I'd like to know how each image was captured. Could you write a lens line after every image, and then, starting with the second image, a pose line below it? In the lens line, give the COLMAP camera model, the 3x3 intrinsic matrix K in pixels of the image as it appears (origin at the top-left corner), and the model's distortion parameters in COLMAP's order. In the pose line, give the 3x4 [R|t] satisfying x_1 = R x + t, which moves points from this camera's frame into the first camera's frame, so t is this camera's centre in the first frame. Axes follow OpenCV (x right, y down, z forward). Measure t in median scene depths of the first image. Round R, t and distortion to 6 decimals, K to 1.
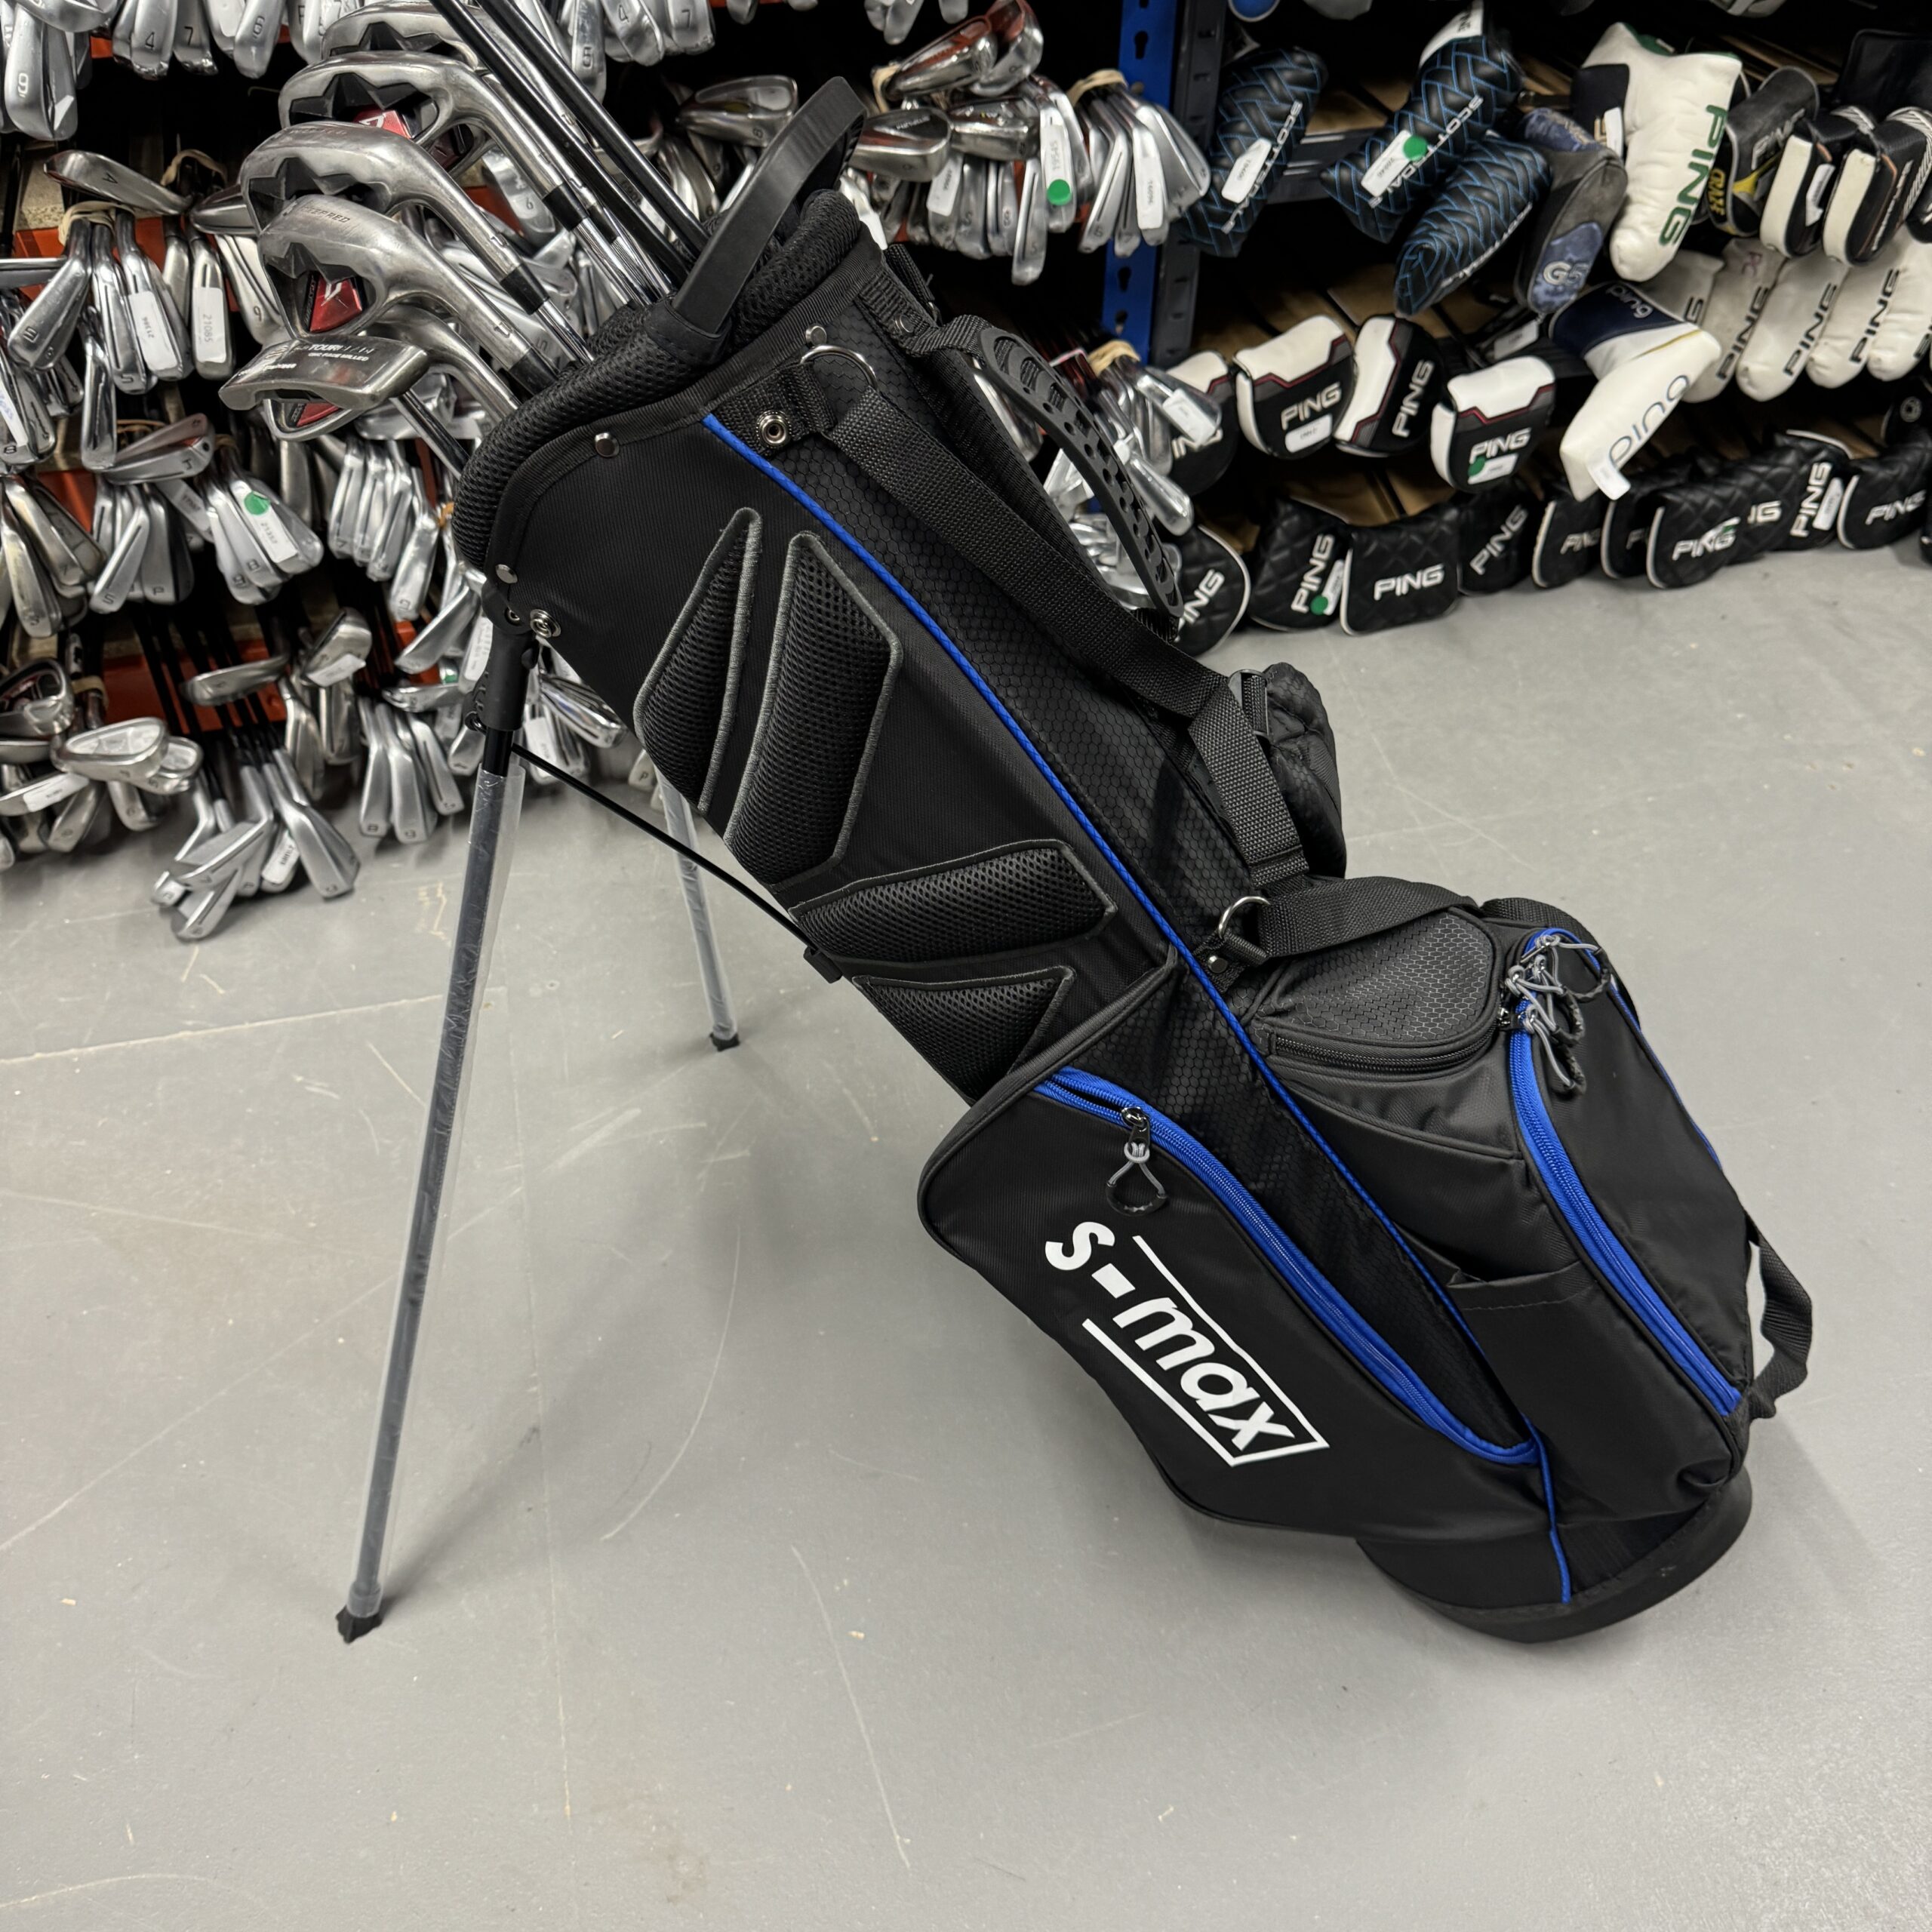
lens RADIAL K [[1948.4, 0, 1018.7], [0, 1948.4, 1104.3], [0, 0, 1]] dist [0.095781, -0.219394]
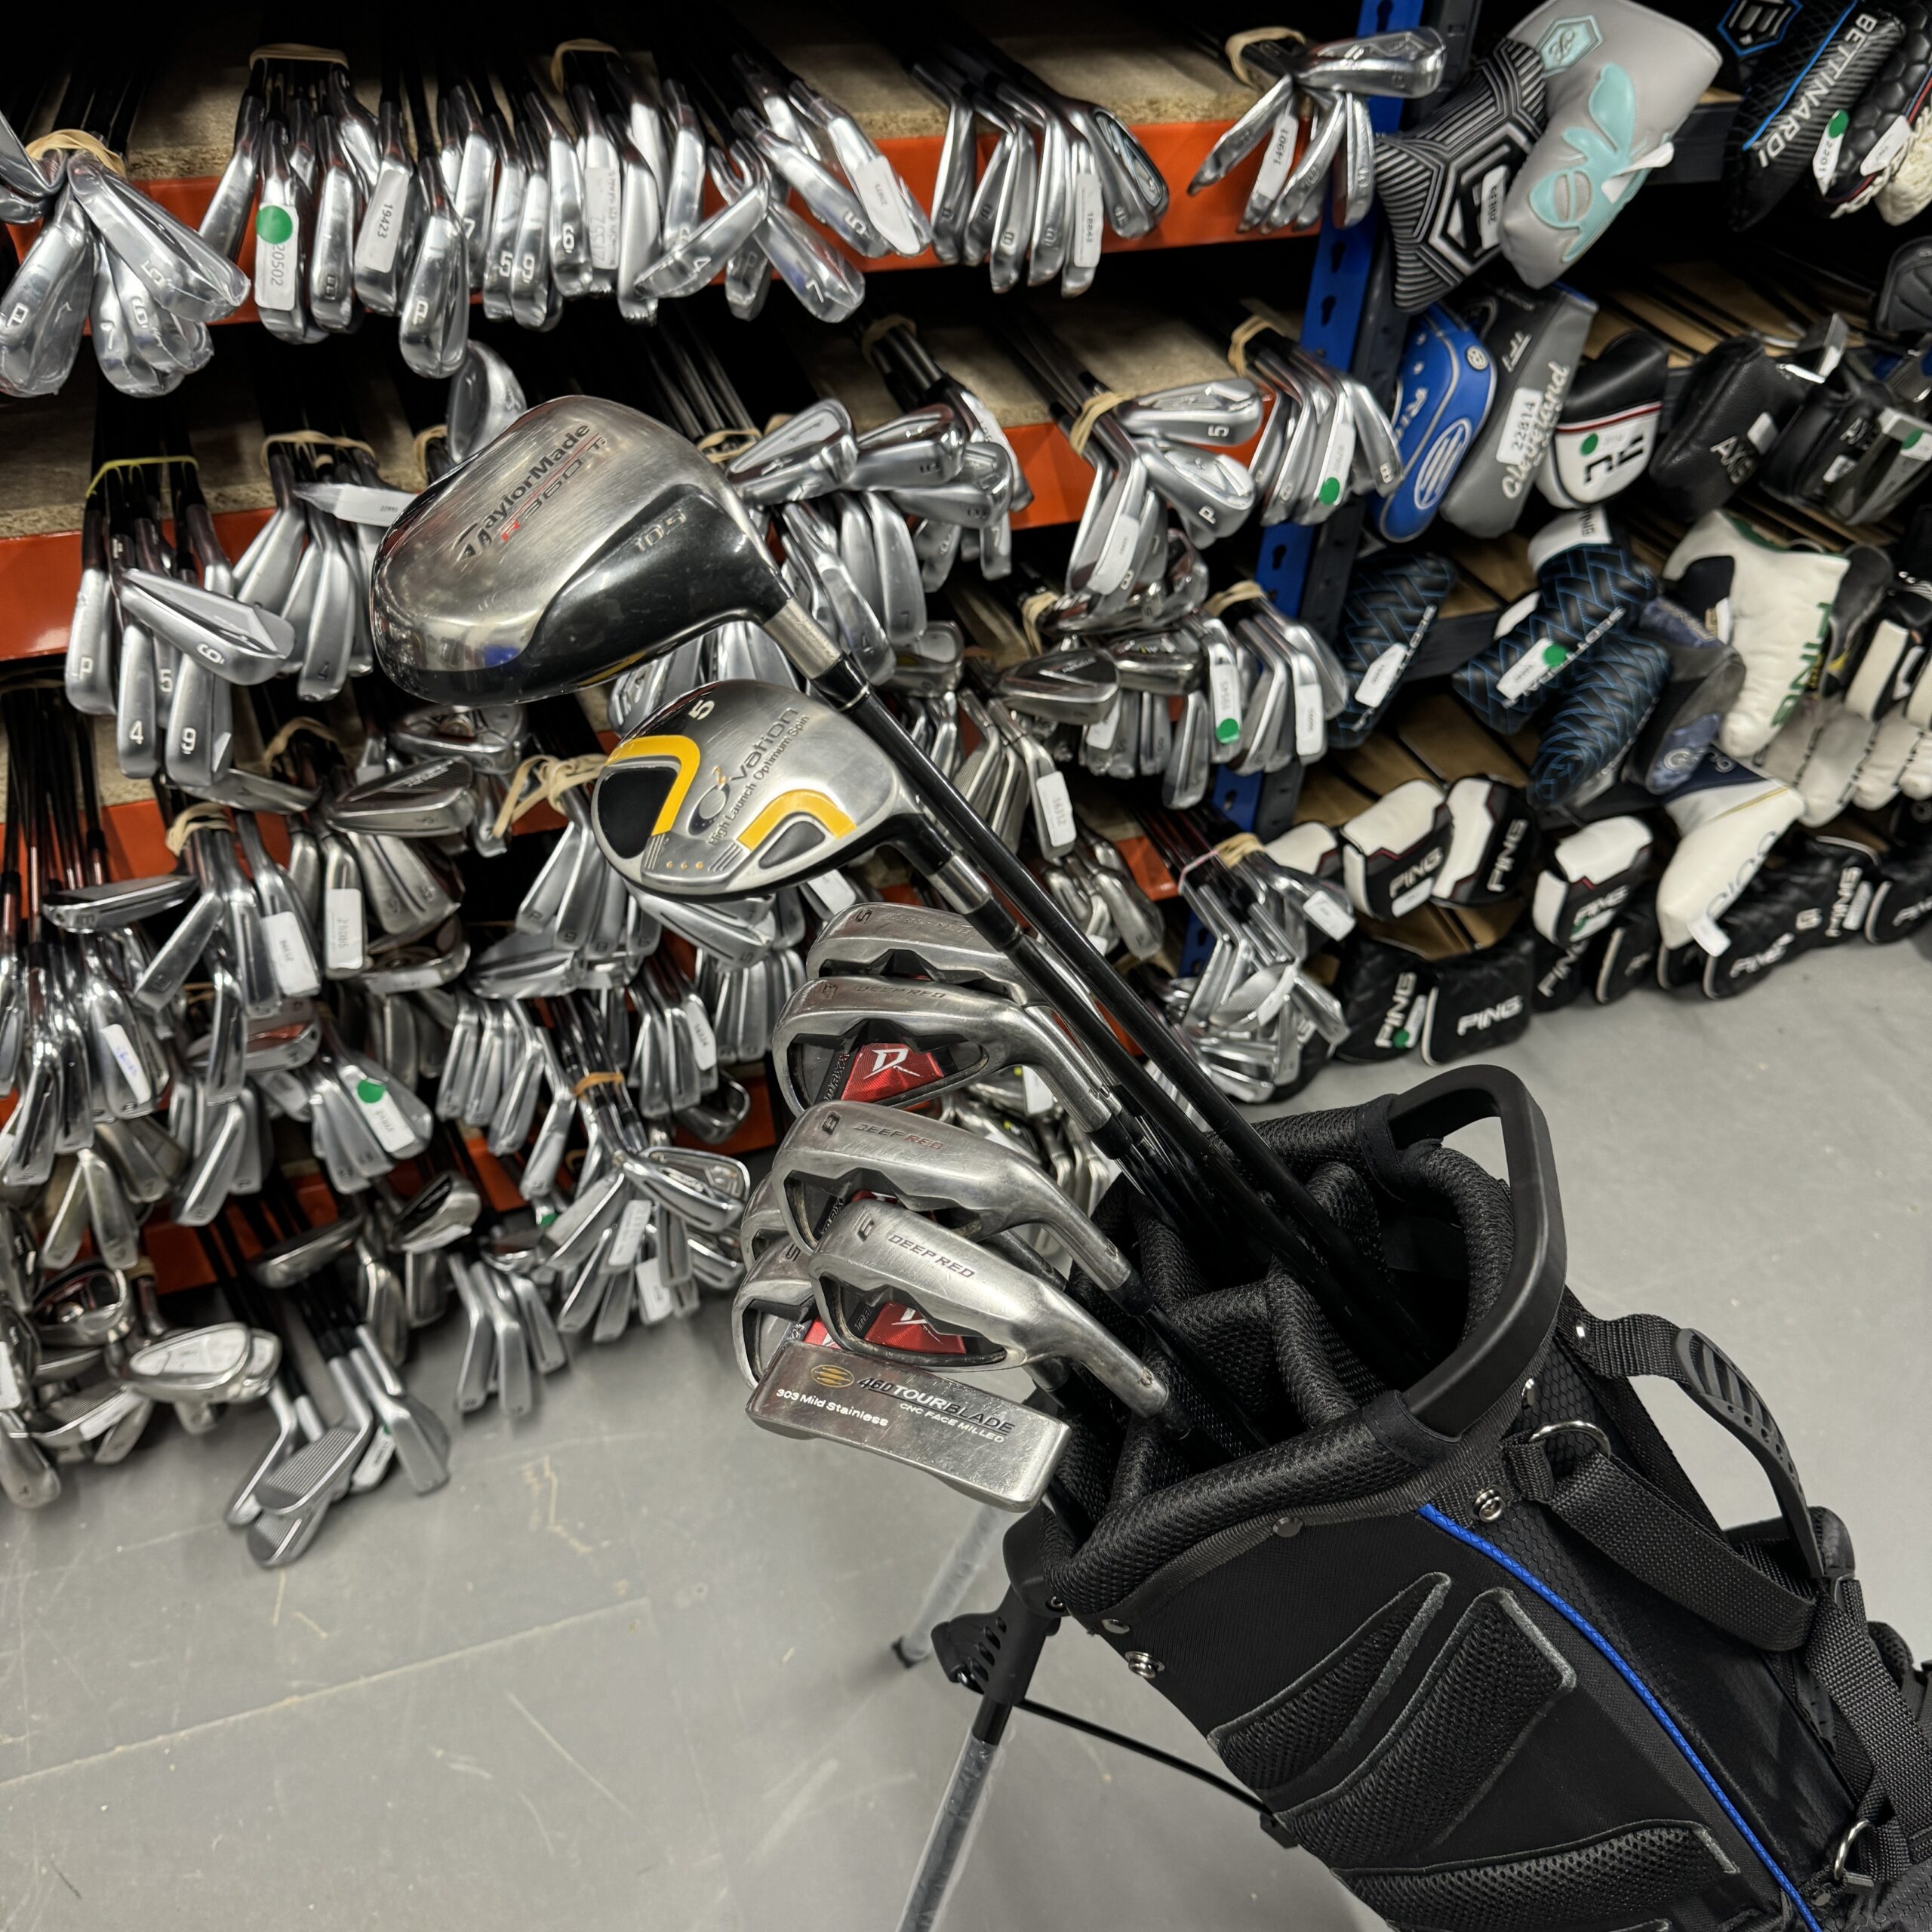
lens RADIAL K [[1927.0, 0, 920.0], [0, 1927.0, 945.5], [0, 0, 1]] dist [0.115871, -0.324216]
pose [[0.989101, -0.038720, 0.142056, -0.249209], [0.049465, 0.996112, -0.072903, -0.277942], [-0.138681, 0.079135, 0.987170, 0.090912]]
